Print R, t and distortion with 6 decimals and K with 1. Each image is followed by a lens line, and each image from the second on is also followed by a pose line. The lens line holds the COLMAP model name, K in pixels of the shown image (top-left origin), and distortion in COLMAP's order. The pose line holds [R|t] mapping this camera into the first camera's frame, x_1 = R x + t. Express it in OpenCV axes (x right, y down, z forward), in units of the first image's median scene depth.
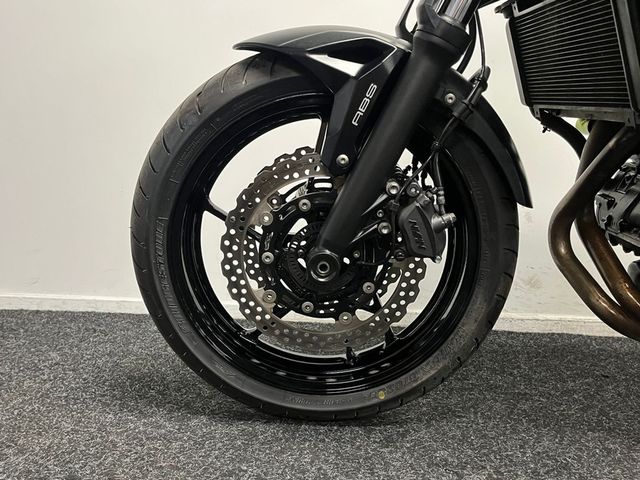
lens RADIAL K [[545.3, 0, 320.0], [0, 545.3, 240.0], [0, 0, 1]] dist [0.039323, -0.013591]
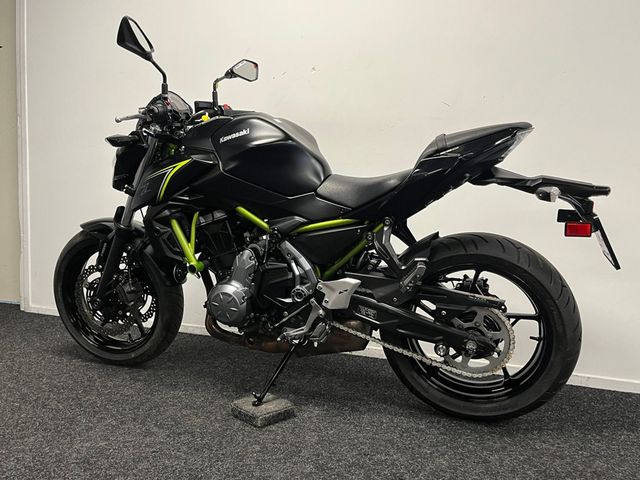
lens RADIAL K [[545.3, 0, 320.0], [0, 545.3, 240.0], [0, 0, 1]] dist [0.039323, -0.013591]
pose [[0.948260, 0.018137, -0.316975, 1.788447], [-0.038220, 0.997628, -0.057255, -0.144603], [0.315185, 0.066407, 0.946704, -1.214715]]
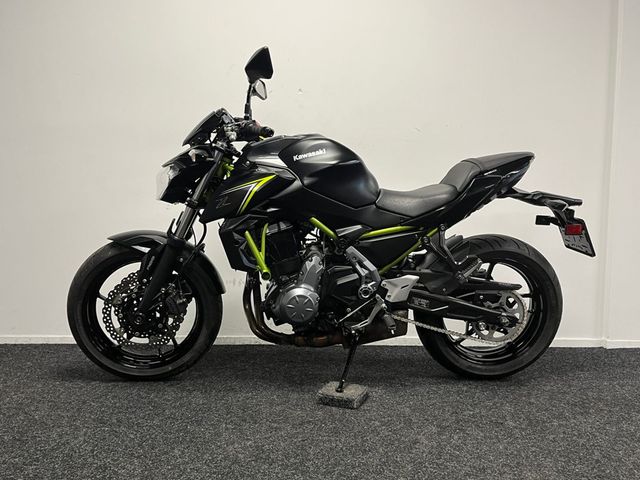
lens RADIAL K [[545.3, 0, 320.0], [0, 545.3, 240.0], [0, 0, 1]] dist [0.039323, -0.013591]
pose [[0.995642, -0.018641, 0.091373, 0.601651], [0.024633, 0.997588, -0.064893, -0.131112], [-0.089943, 0.066861, 0.993700, -1.676849]]
